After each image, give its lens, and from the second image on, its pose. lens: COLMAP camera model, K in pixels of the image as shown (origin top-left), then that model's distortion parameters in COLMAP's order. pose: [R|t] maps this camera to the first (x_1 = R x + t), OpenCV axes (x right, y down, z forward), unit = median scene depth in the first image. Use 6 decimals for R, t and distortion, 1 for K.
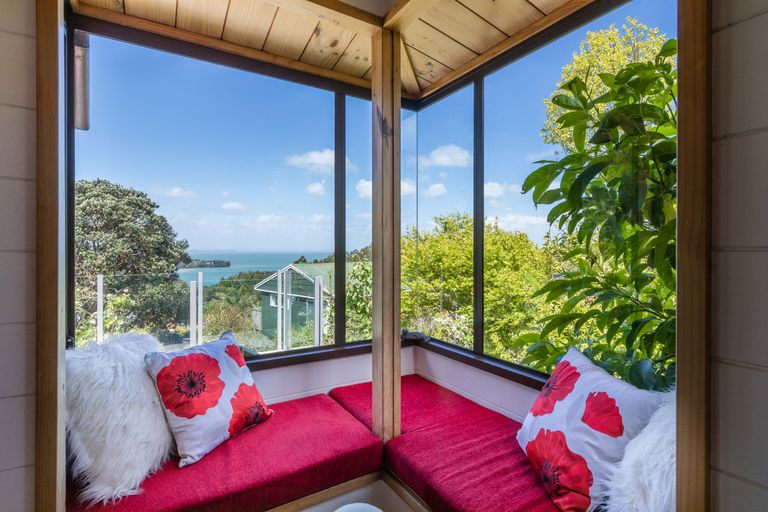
lens RADIAL K [[364.6, 0, 384.5], [0, 364.6, 253.9], [0, 0, 1]] dist [0.001750, 0.000107]
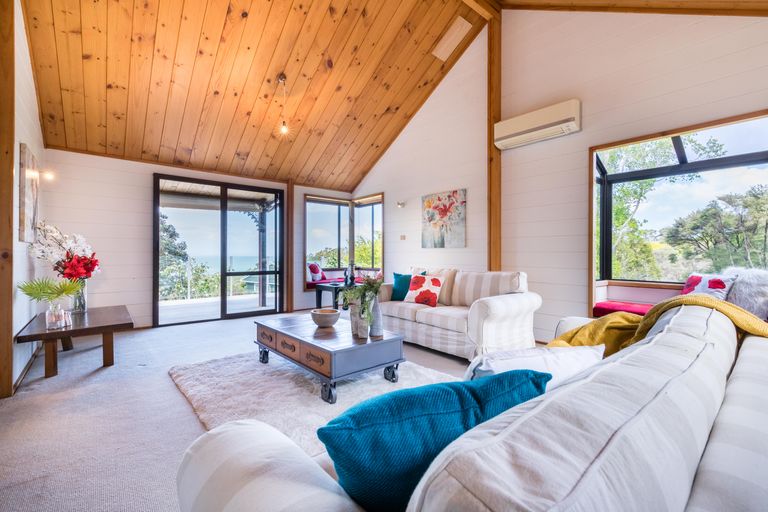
lens RADIAL K [[331.7, 0, 383.9], [0, 331.7, 254.4], [0, 0, 1]] dist [0.000358, -0.000181]
pose [[0.989798, 0.002815, 0.142449, -0.044454], [-0.001156, 0.999931, -0.011724, 0.039421], [-0.142472, 0.011440, 0.989733, -0.764546]]
